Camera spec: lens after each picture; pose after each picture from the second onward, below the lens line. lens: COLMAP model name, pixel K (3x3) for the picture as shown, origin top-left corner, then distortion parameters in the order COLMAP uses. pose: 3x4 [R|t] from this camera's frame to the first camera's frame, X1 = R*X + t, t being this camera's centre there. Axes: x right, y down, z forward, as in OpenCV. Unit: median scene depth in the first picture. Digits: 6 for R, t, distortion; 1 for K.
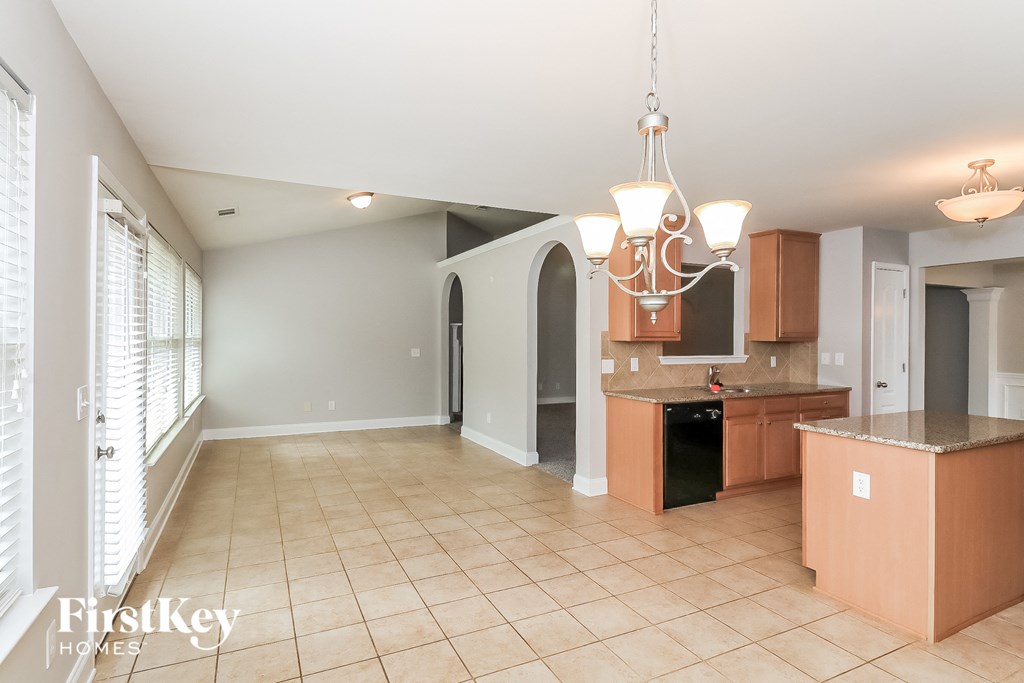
lens RADIAL K [[523.9, 0, 510.7], [0, 523.9, 353.7], [0, 0, 1]] dist [-0.017715, -0.000689]
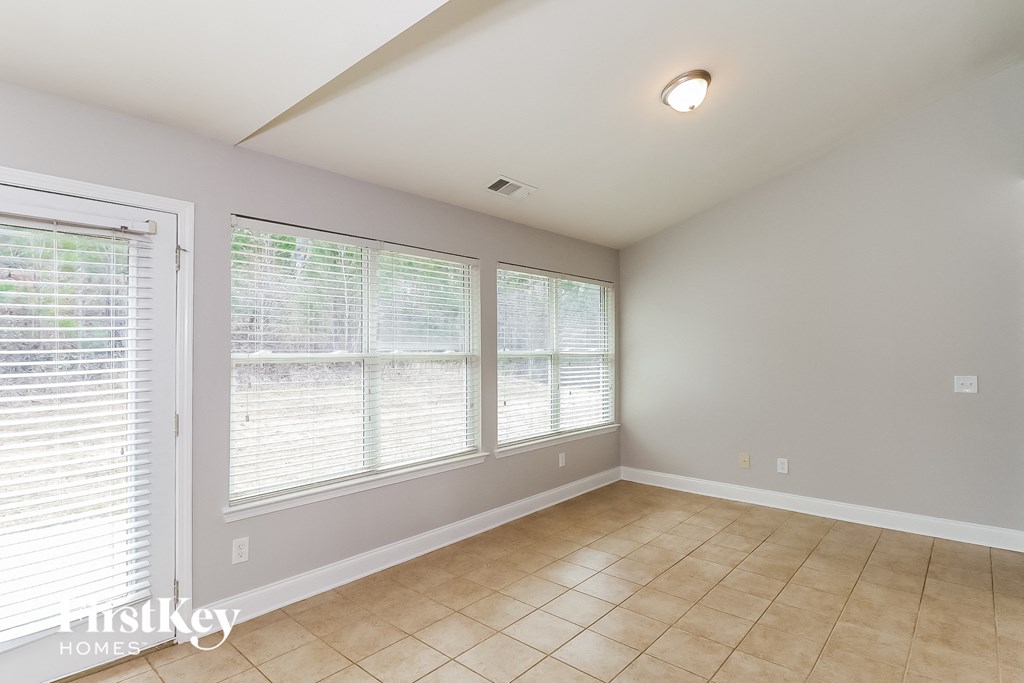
lens RADIAL K [[523.9, 0, 510.7], [0, 523.9, 353.7], [0, 0, 1]] dist [-0.017715, -0.000689]
pose [[0.375410, -0.005194, -0.926844, 0.065942], [-0.023018, 0.999624, -0.014925, -0.009371], [0.926573, 0.026937, 0.375150, 0.317637]]
